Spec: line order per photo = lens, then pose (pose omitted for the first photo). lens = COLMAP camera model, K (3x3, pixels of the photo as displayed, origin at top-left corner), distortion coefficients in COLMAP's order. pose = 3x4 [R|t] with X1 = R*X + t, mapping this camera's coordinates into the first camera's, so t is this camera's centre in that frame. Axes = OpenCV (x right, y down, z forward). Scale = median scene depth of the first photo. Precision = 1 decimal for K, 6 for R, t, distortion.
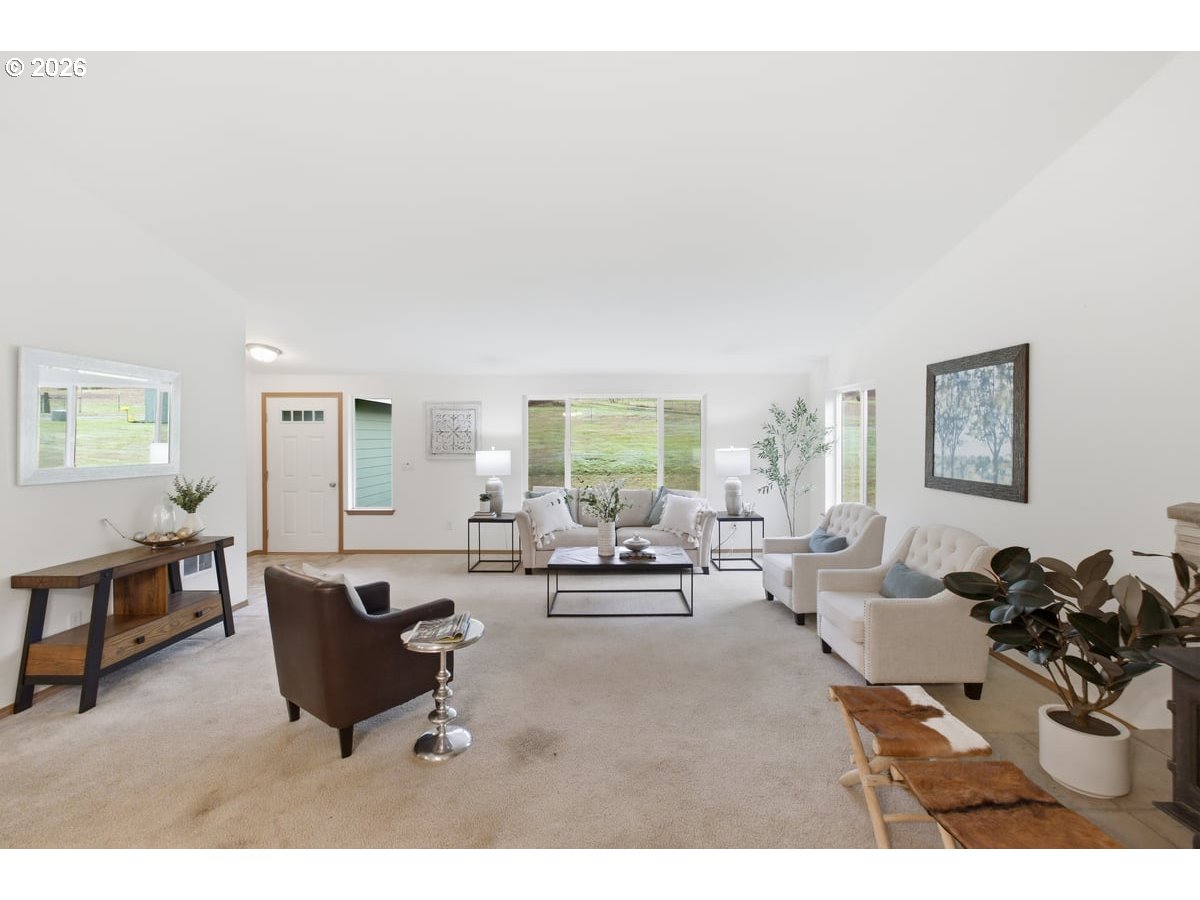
lens RADIAL K [[525.7, 0, 608.3], [0, 525.7, 449.5], [0, 0, 1]] dist [0.004572, -0.000204]
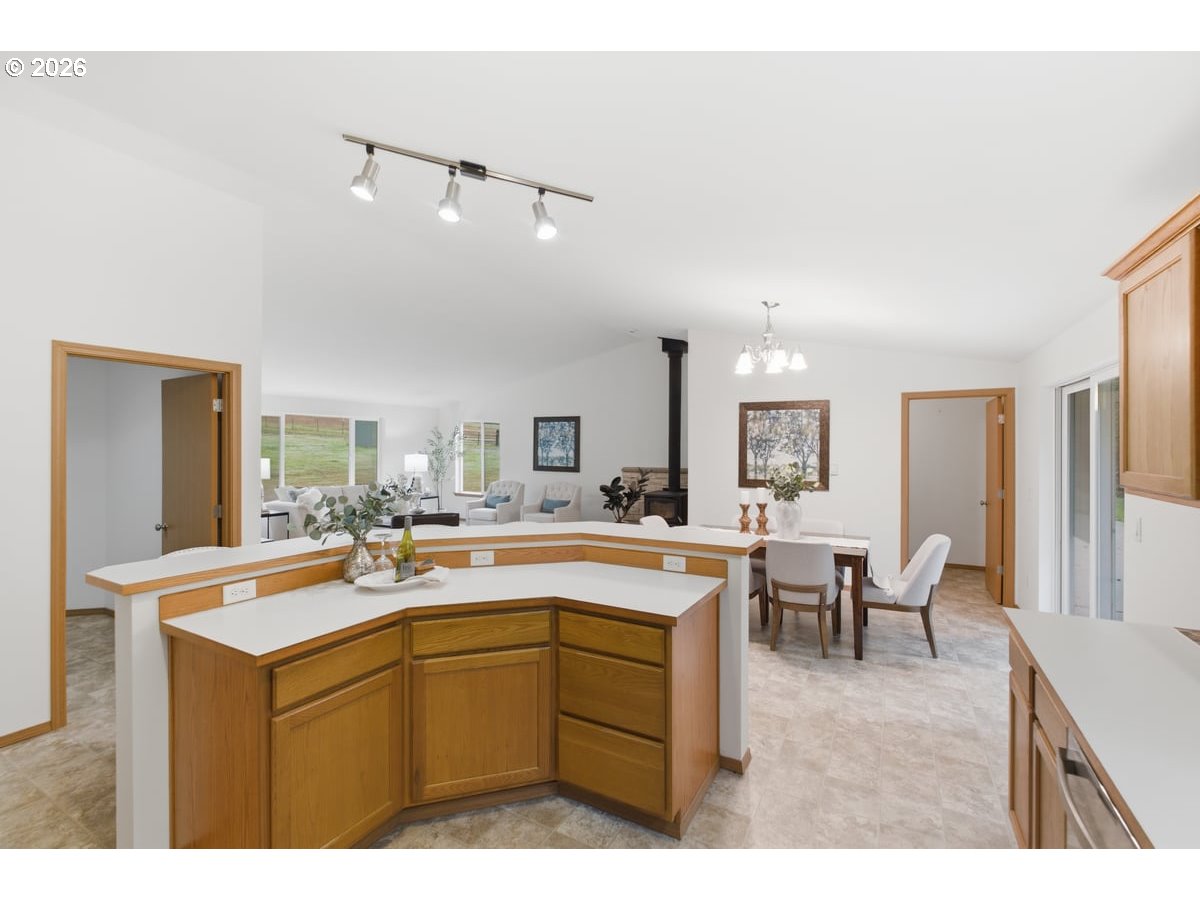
lens RADIAL K [[525.7, 0, 584.6], [0, 525.7, 442.3], [0, 0, 1]] dist [0.004572, -0.000204]
pose [[0.512234, 0.015609, 0.858704, -1.340497], [0.007890, 0.999707, -0.022879, 0.004096], [-0.858809, 0.018495, 0.511961, -0.390852]]
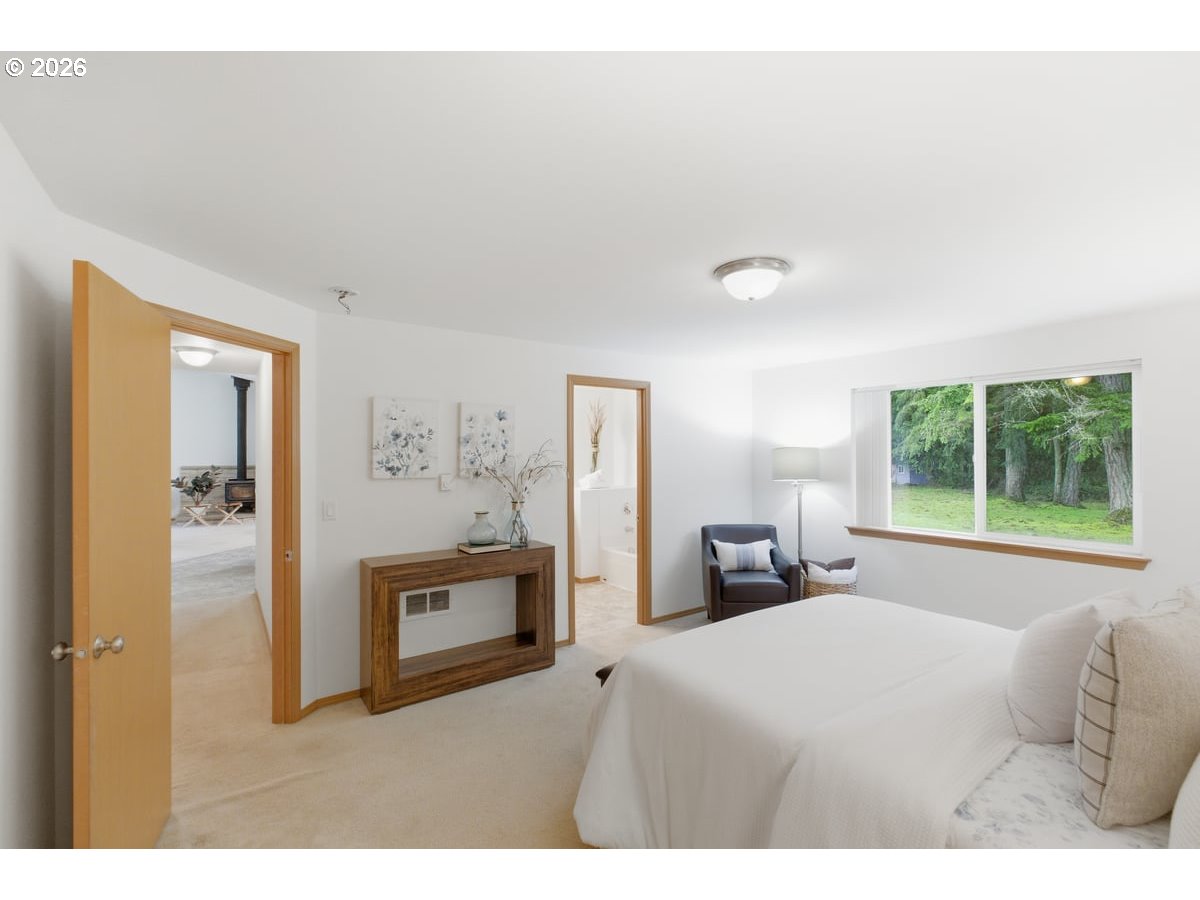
lens RADIAL K [[525.7, 0, 593.6], [0, 525.7, 453.6], [0, 0, 1]] dist [0.004572, -0.000204]
pose [[-0.562908, -0.002285, 0.826517, -3.046388], [0.006087, 0.999958, 0.006911, -0.016065], [-0.826497, 0.008921, -0.562870, 0.363399]]
